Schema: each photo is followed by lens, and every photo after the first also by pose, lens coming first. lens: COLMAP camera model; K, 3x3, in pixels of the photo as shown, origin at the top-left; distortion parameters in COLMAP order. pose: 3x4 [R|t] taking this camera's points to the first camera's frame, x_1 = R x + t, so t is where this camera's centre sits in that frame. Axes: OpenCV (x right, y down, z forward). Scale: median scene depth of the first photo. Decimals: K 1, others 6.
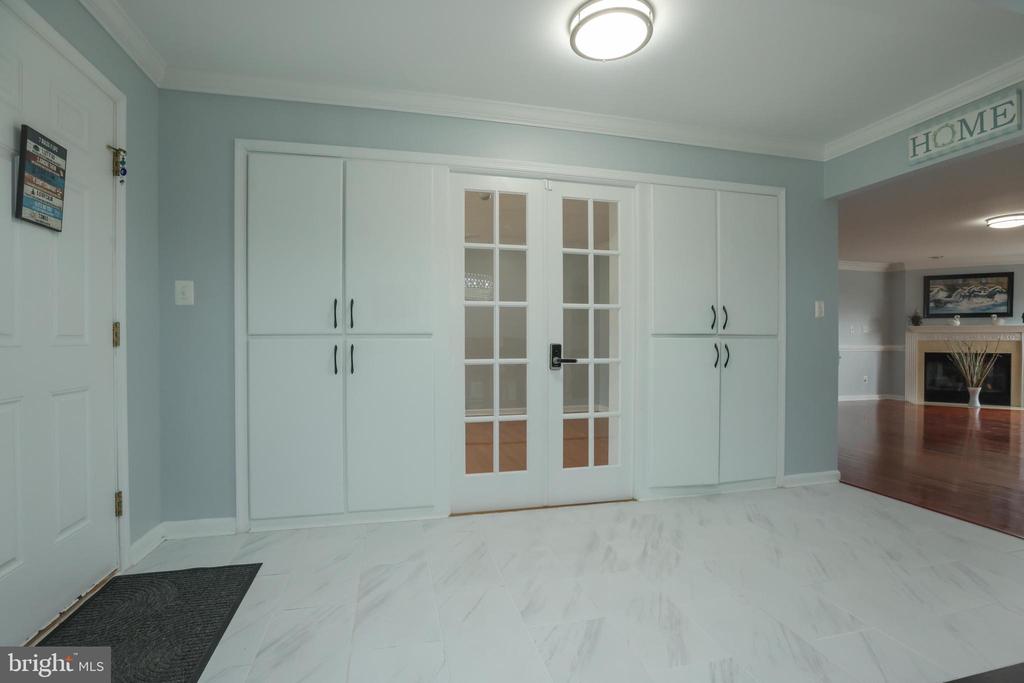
lens RADIAL K [[461.6, 0, 491.7], [0, 461.6, 345.4], [0, 0, 1]] dist [-0.022163, 0.000329]
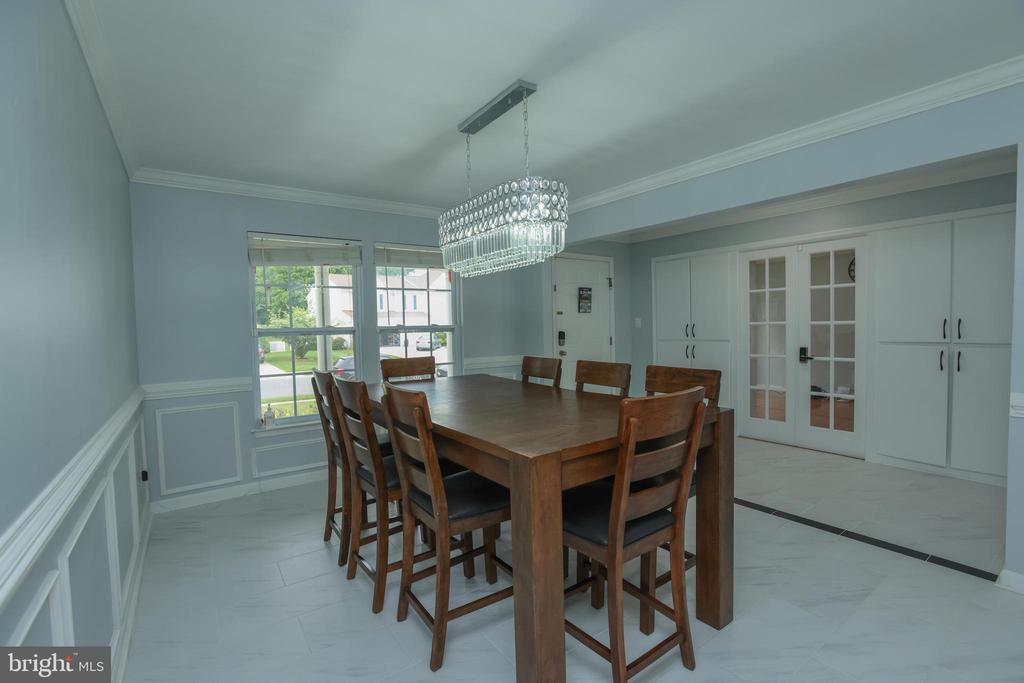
lens RADIAL K [[461.6, 0, 491.7], [0, 461.6, 345.4], [0, 0, 1]] dist [-0.022163, 0.000329]
pose [[0.354254, 0.028603, -0.934712, 1.238628], [0.018511, 0.999122, 0.037590, -0.088986], [0.934966, -0.030619, 0.353413, -0.571532]]
